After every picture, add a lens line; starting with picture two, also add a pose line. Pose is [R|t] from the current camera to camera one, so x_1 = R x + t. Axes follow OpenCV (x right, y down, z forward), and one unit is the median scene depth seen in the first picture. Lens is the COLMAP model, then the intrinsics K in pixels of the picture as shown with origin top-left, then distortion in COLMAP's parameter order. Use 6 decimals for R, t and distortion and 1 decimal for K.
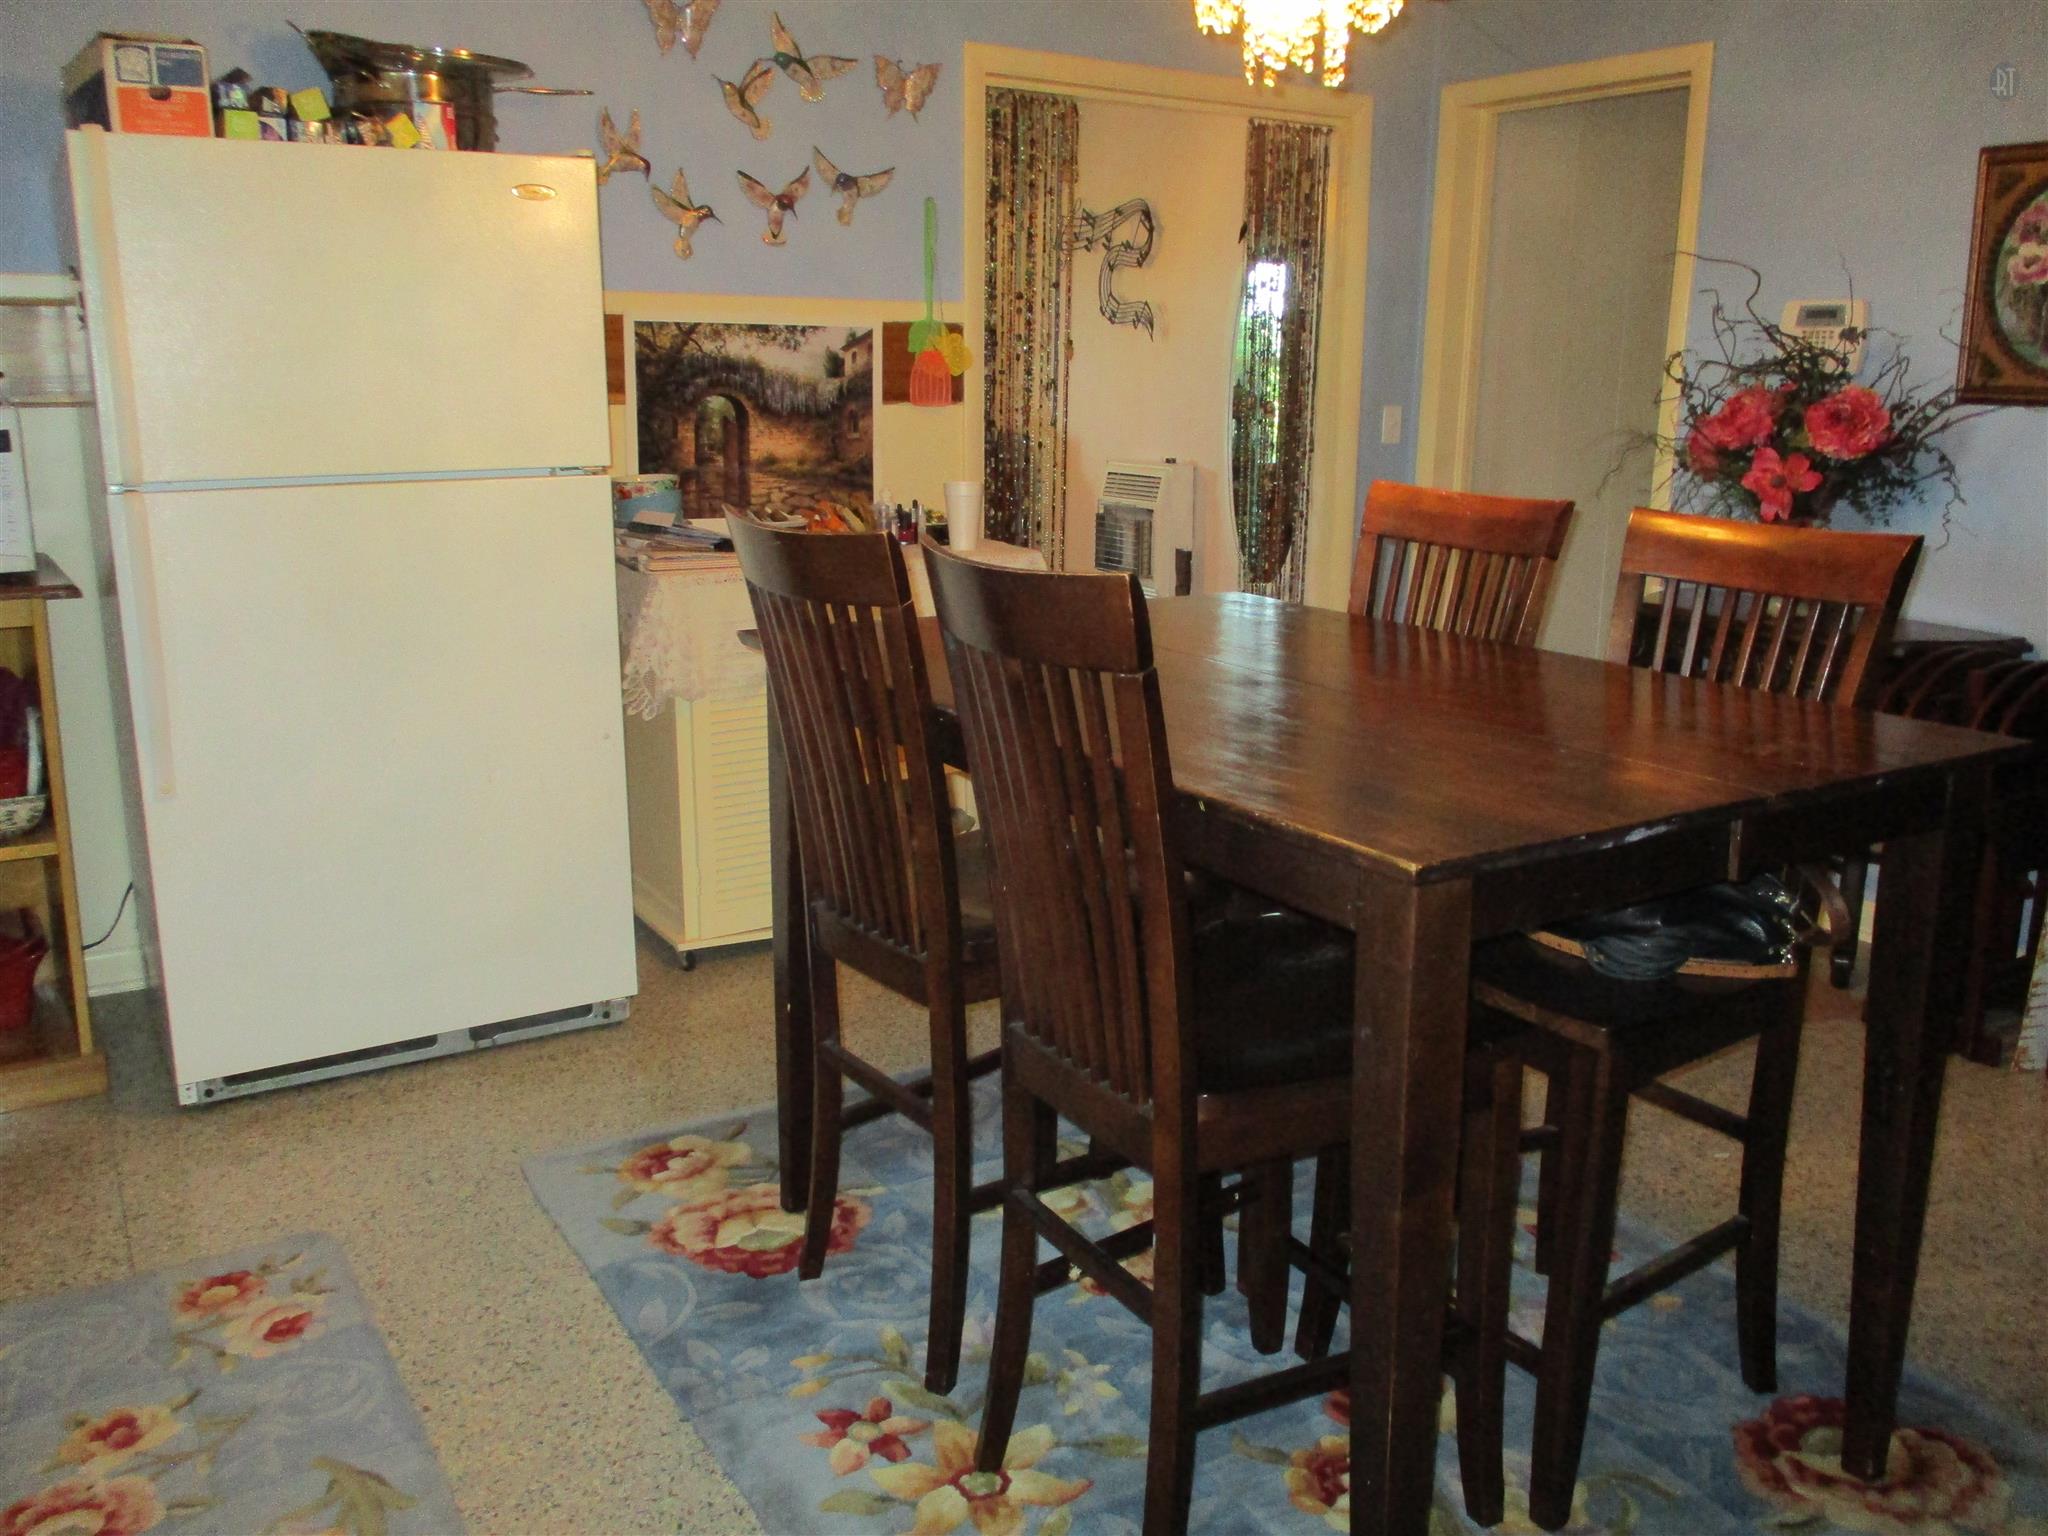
lens RADIAL K [[1714.9, 0, 1025.3], [0, 1714.9, 768.3], [0, 0, 1]] dist [-0.014969, -0.008363]
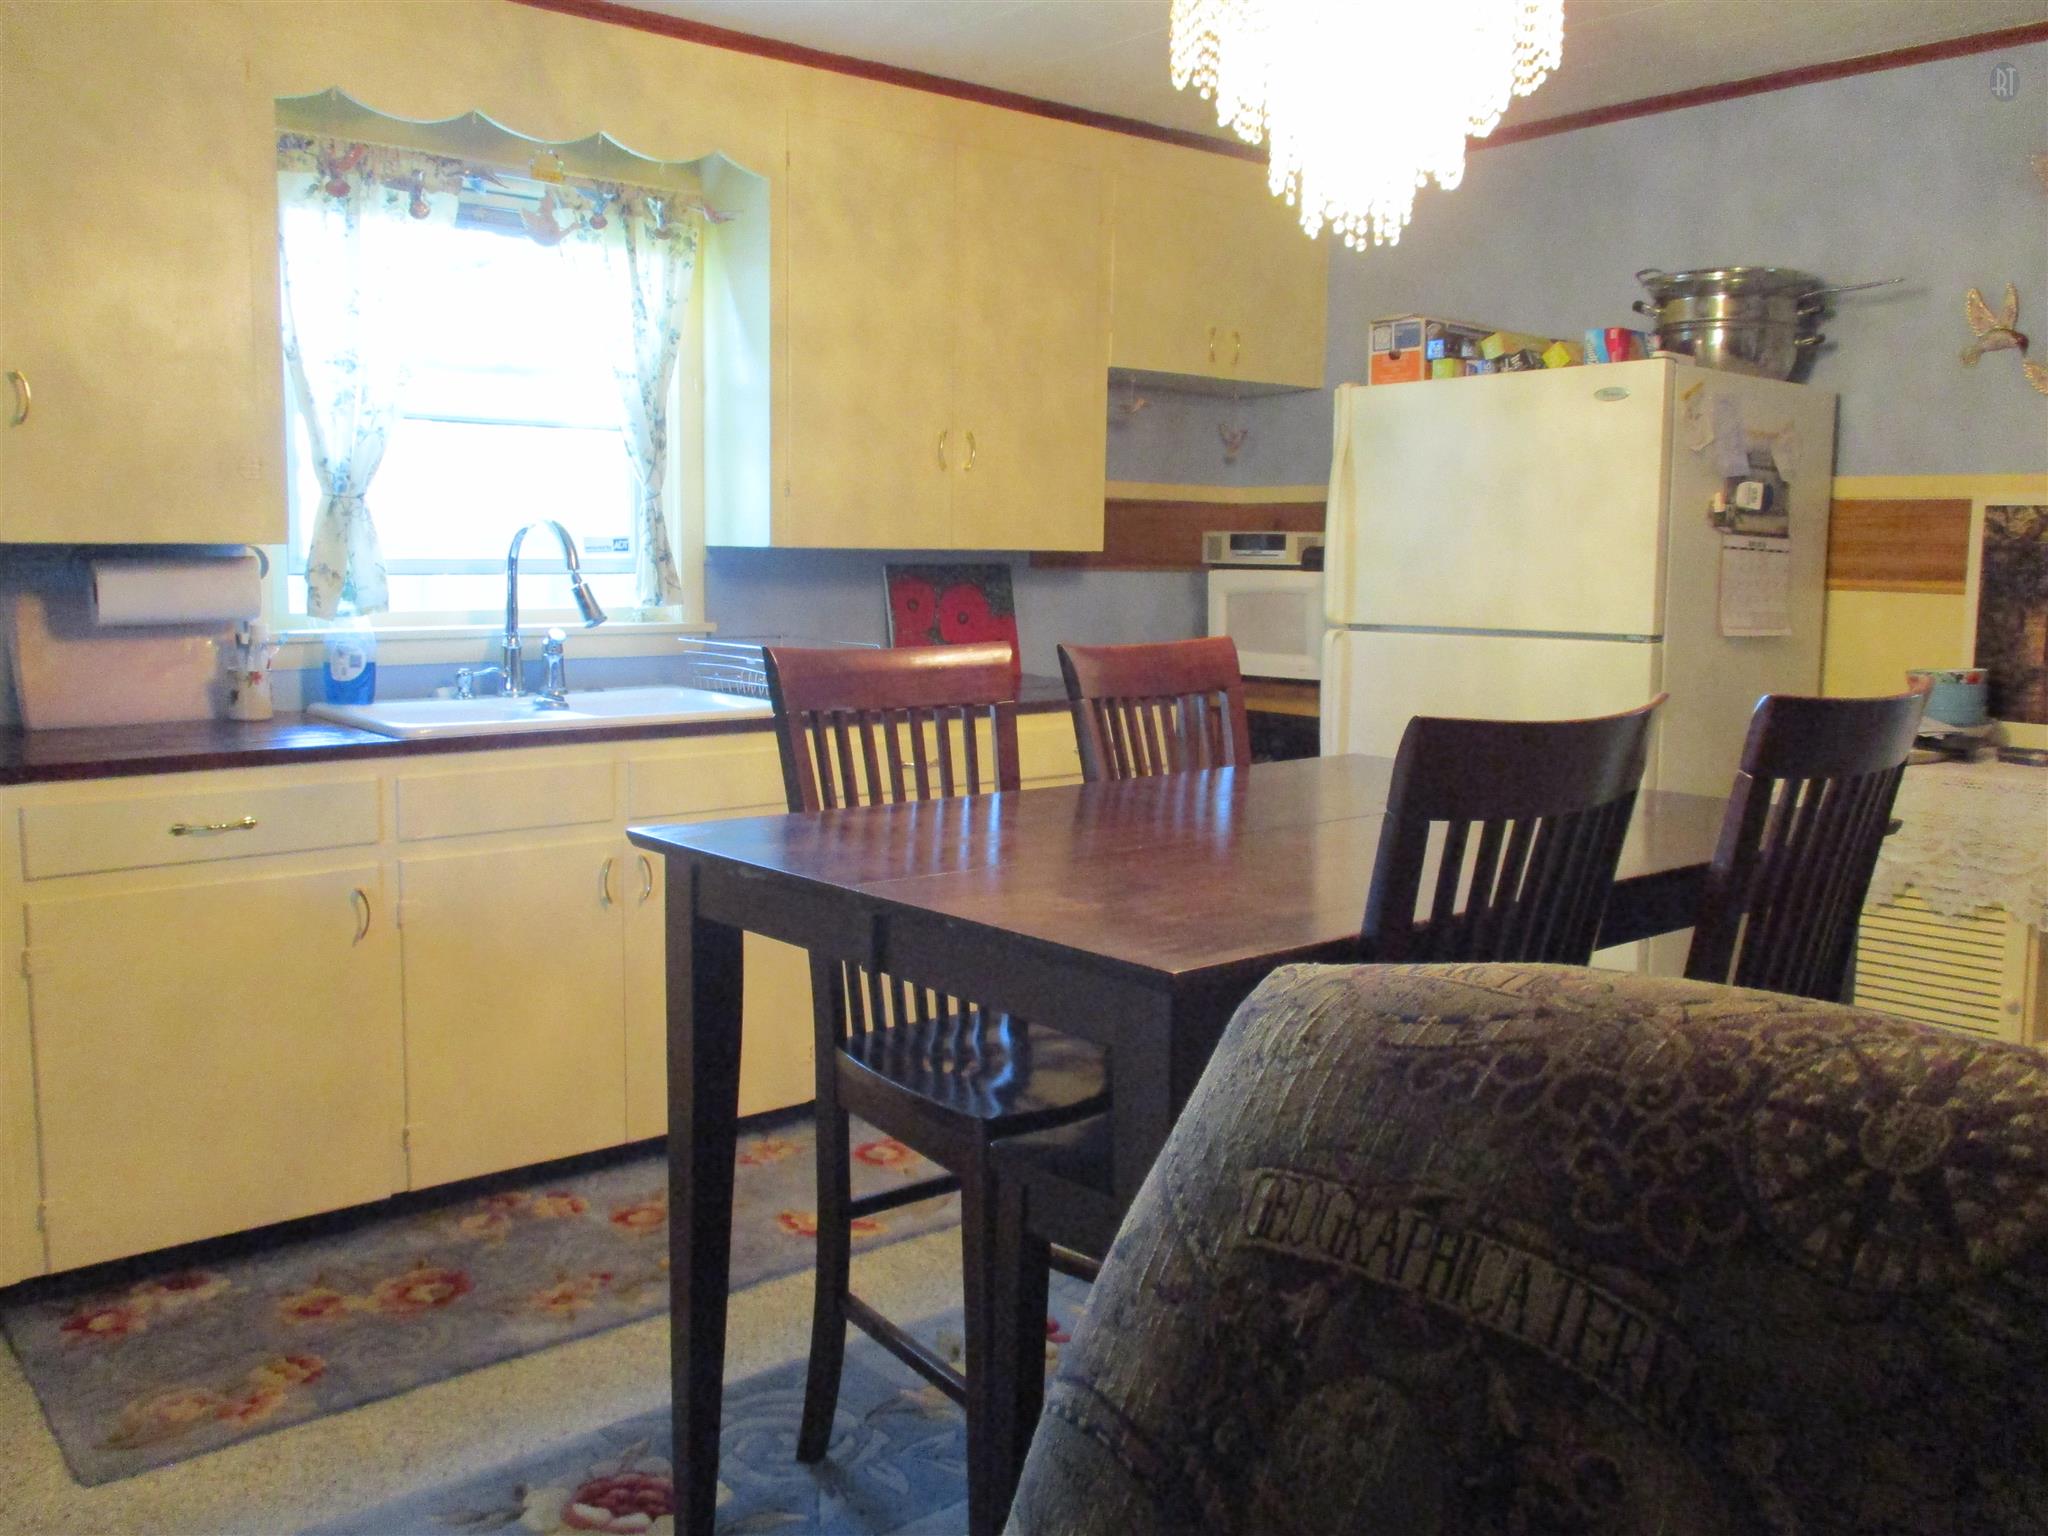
lens RADIAL K [[1714.9, 0, 1026.7], [0, 1714.9, 751.8], [0, 0, 1]] dist [-0.014969, -0.008363]
pose [[0.181016, 0.115106, -0.976721, 0.595481], [-0.236526, 0.969074, 0.070369, -0.072628], [0.954614, 0.218282, 0.202643, 0.340102]]
